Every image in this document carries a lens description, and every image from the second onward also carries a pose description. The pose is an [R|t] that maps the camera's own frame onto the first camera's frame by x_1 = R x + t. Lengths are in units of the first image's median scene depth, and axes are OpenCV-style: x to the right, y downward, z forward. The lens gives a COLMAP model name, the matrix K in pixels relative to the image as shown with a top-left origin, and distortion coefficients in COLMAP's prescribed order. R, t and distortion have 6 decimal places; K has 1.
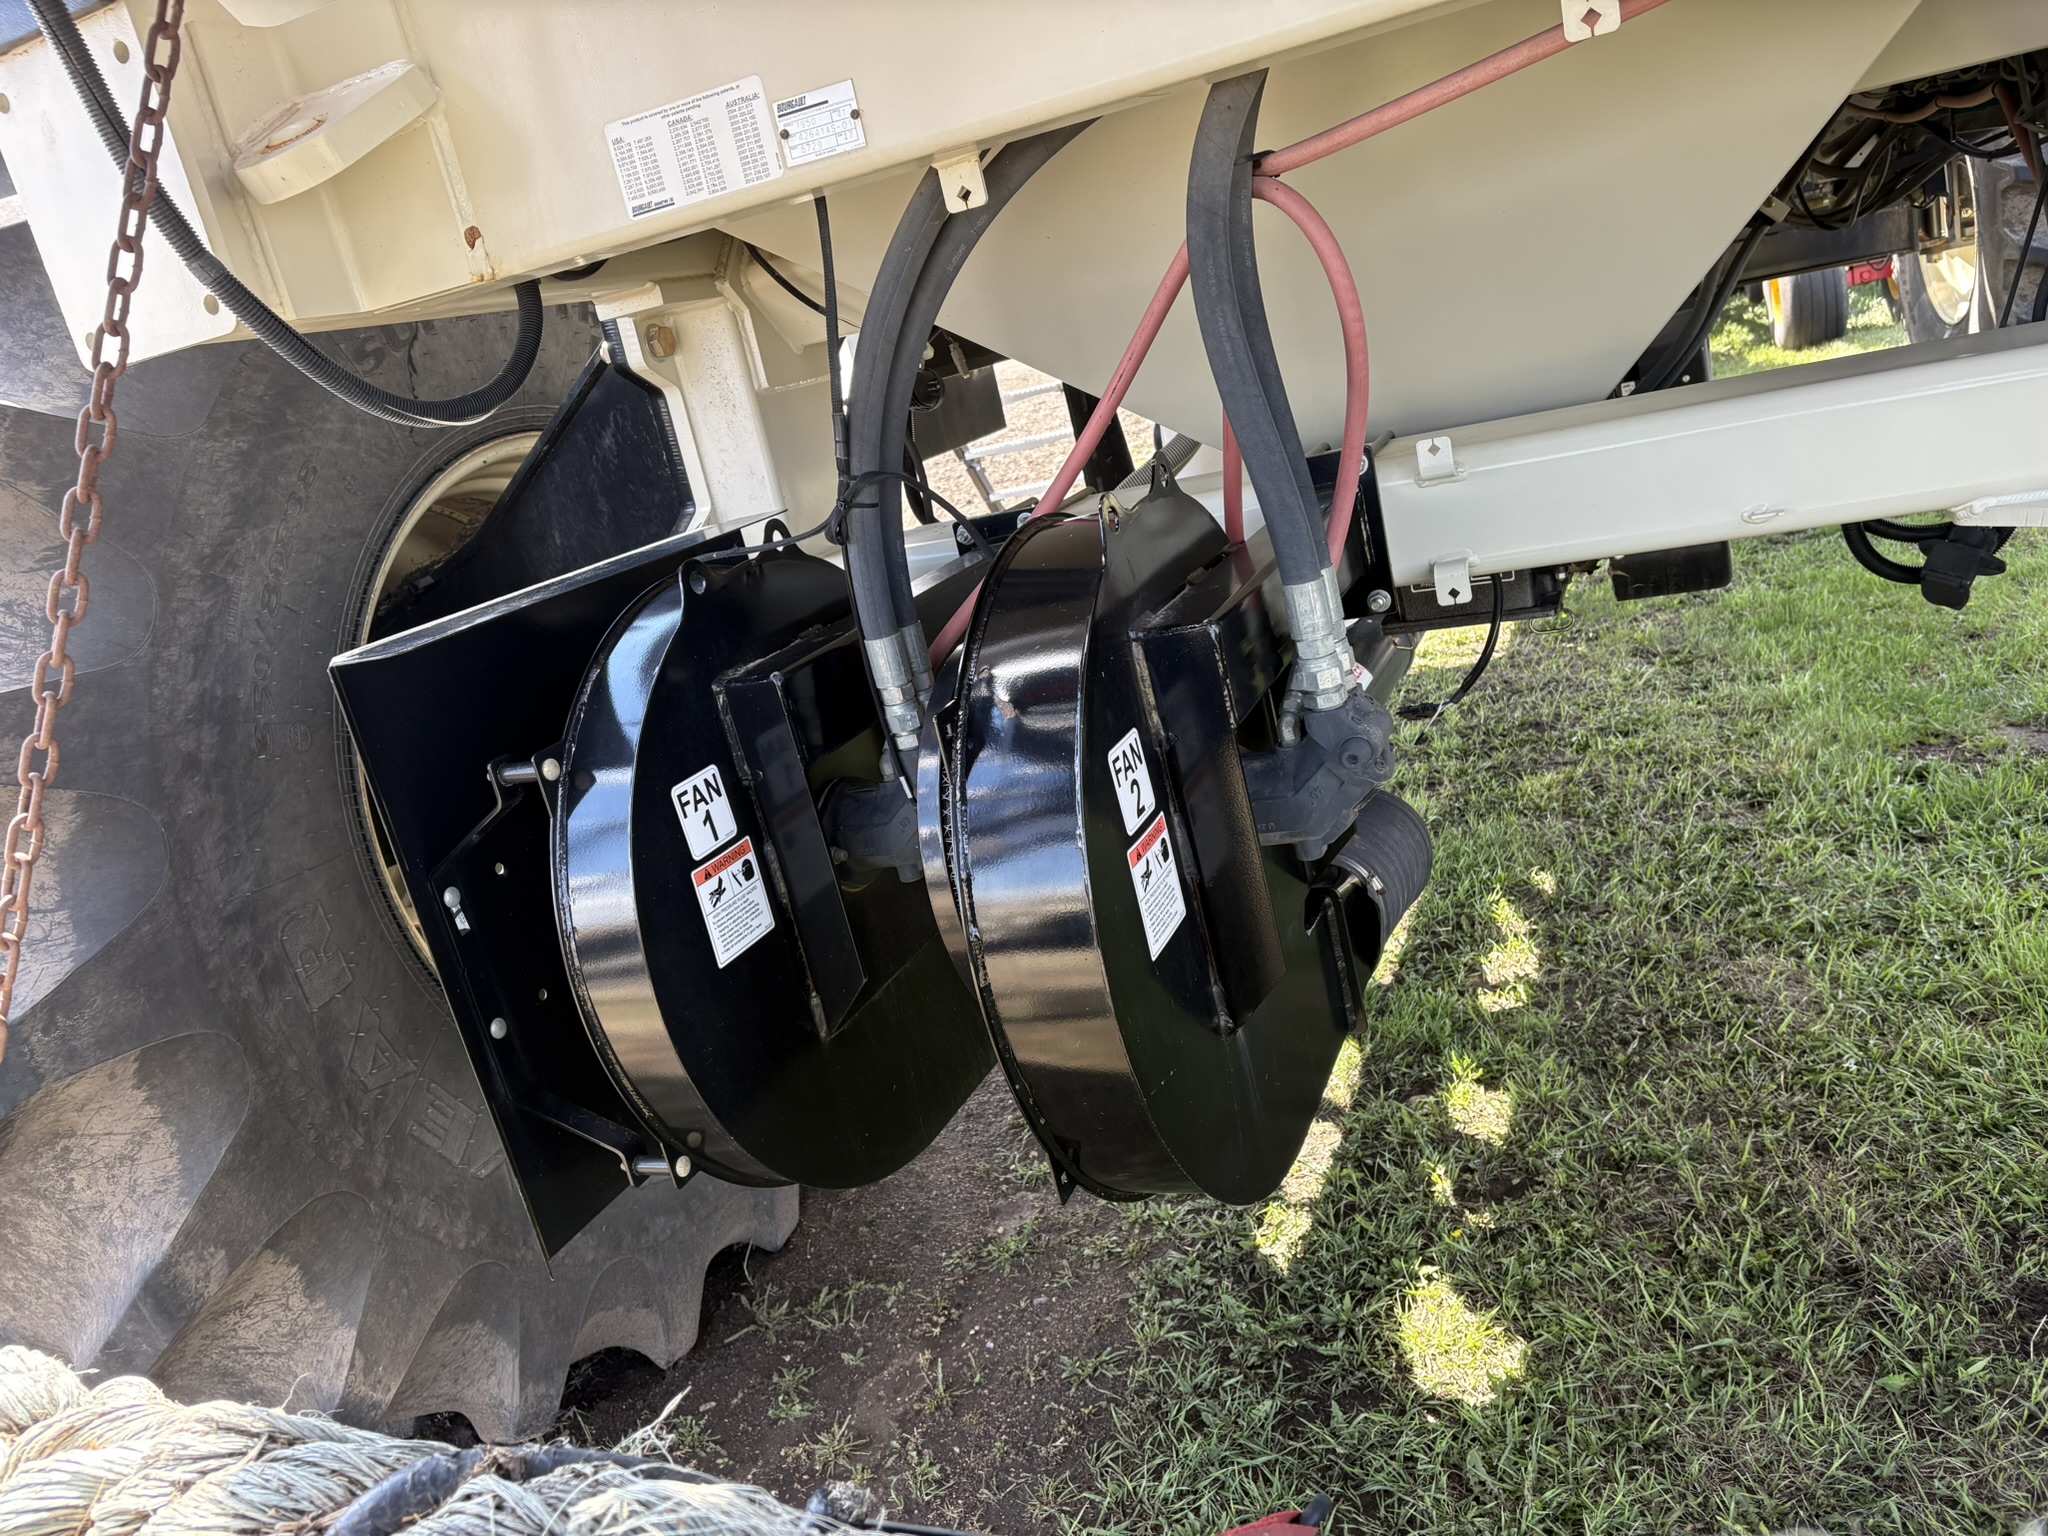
lens RADIAL K [[1498.8, 0, 1025.6], [0, 1498.8, 760.7], [0, 0, 1]] dist [0.074497, -0.084171]
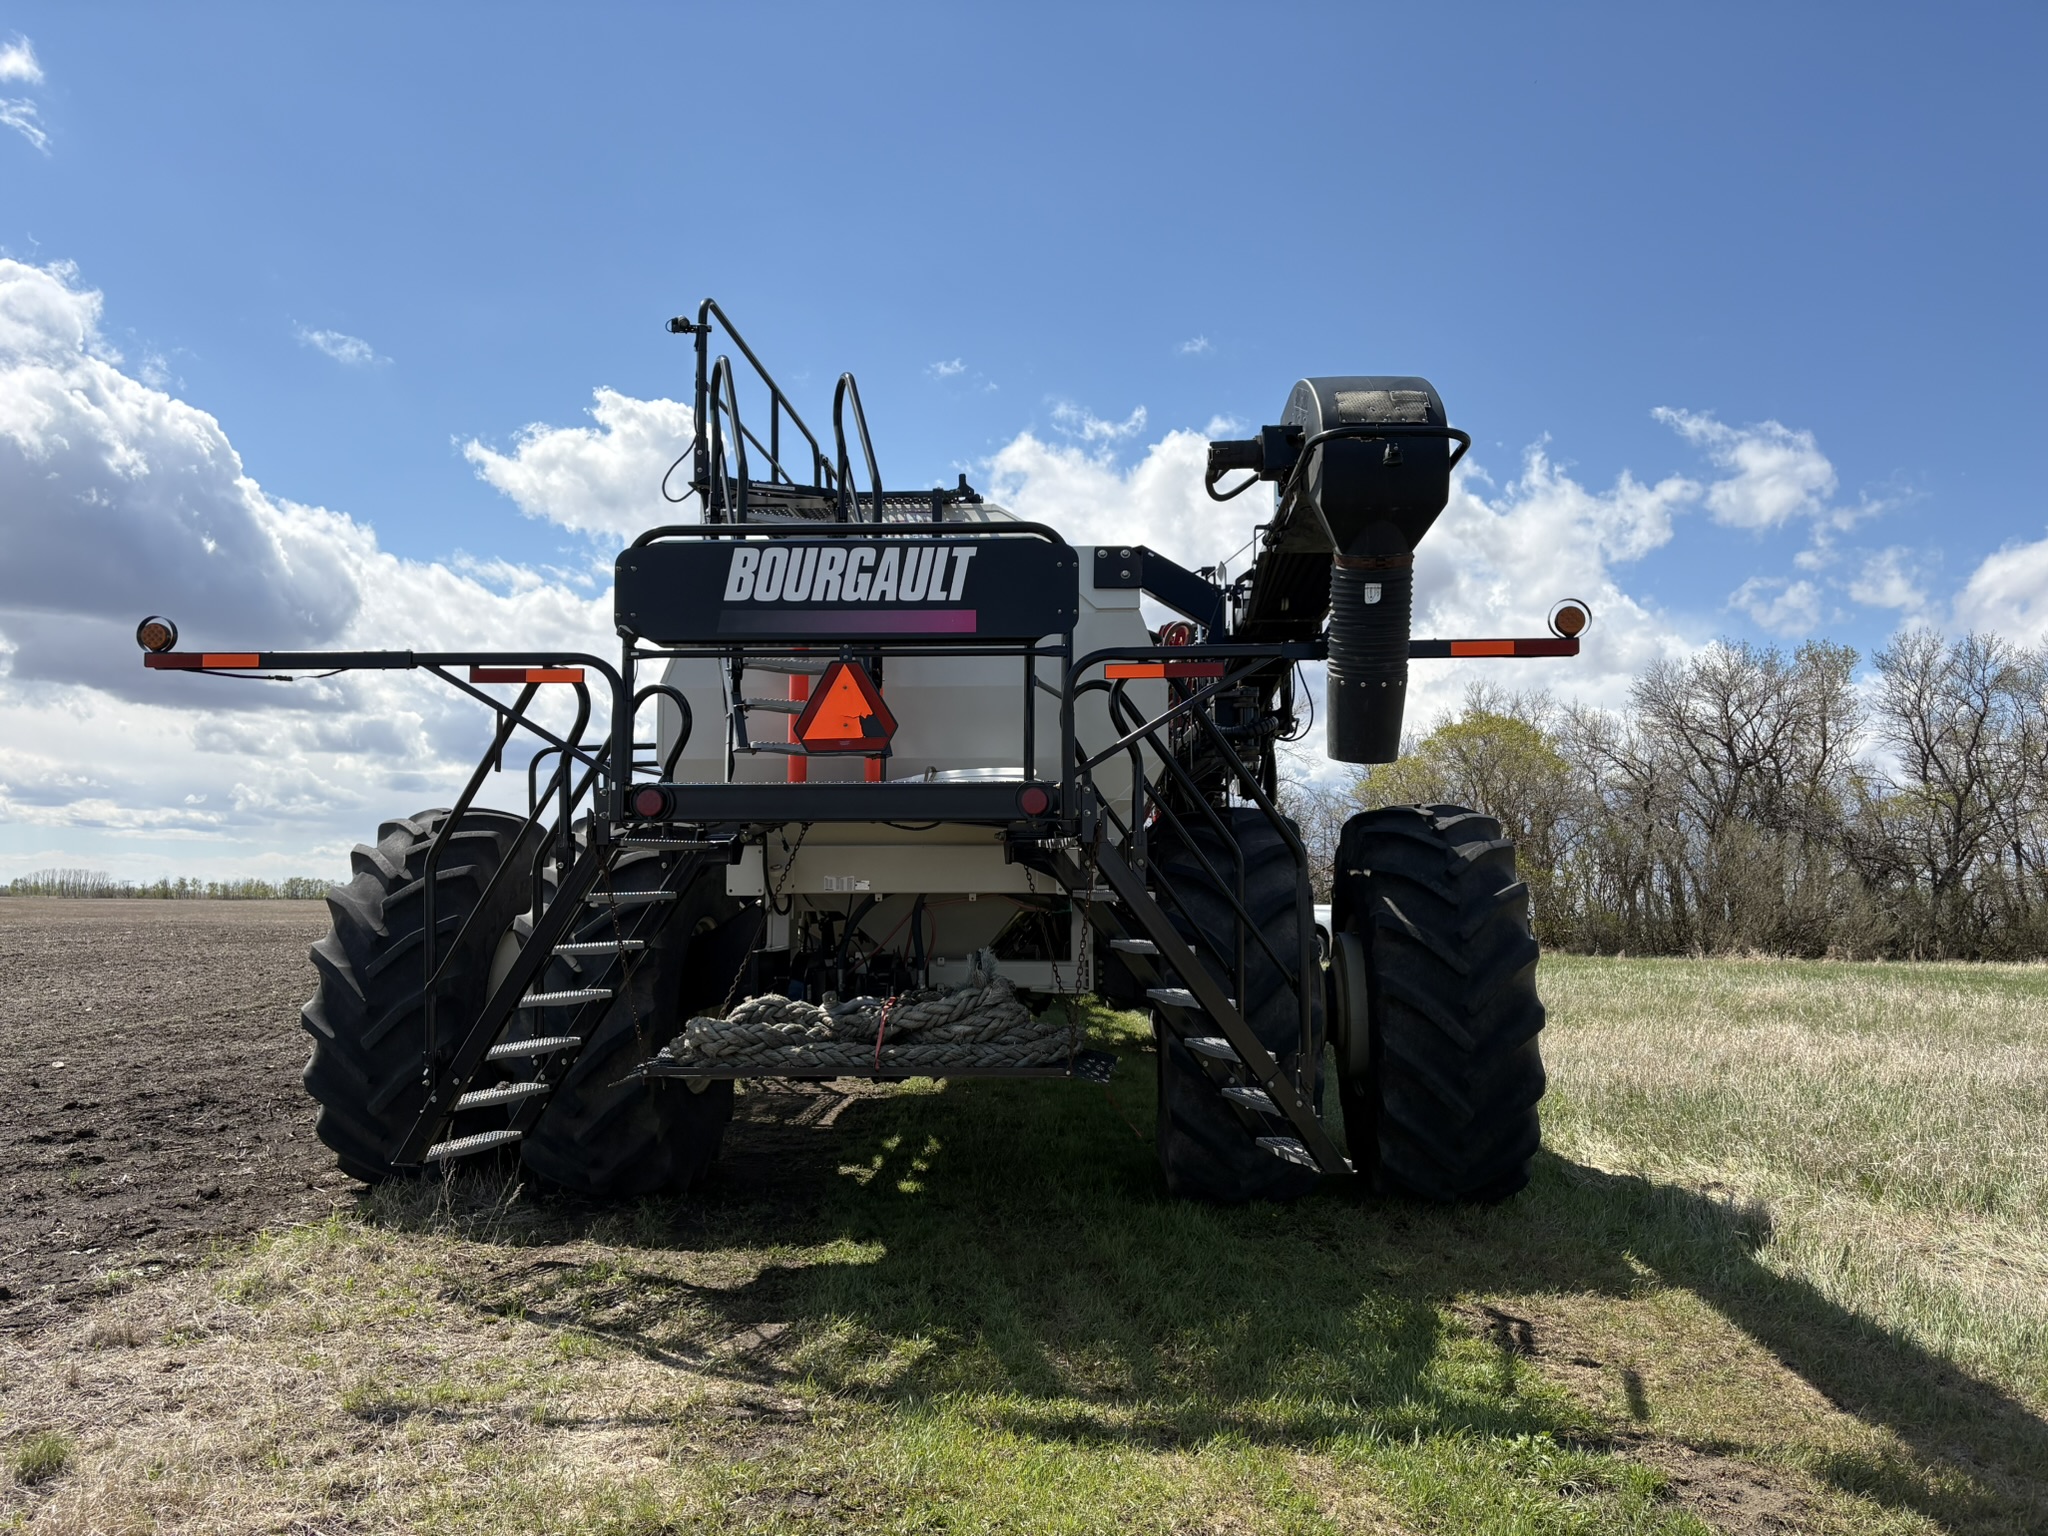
lens RADIAL K [[1498.8, 0, 1025.6], [0, 1498.8, 760.7], [0, 0, 1]] dist [0.074497, -0.084171]
pose [[0.920423, 0.251976, 0.298879, -0.993411], [-0.110041, 0.900634, -0.420415, 1.105245], [-0.375115, 0.354071, 0.856693, -3.187509]]
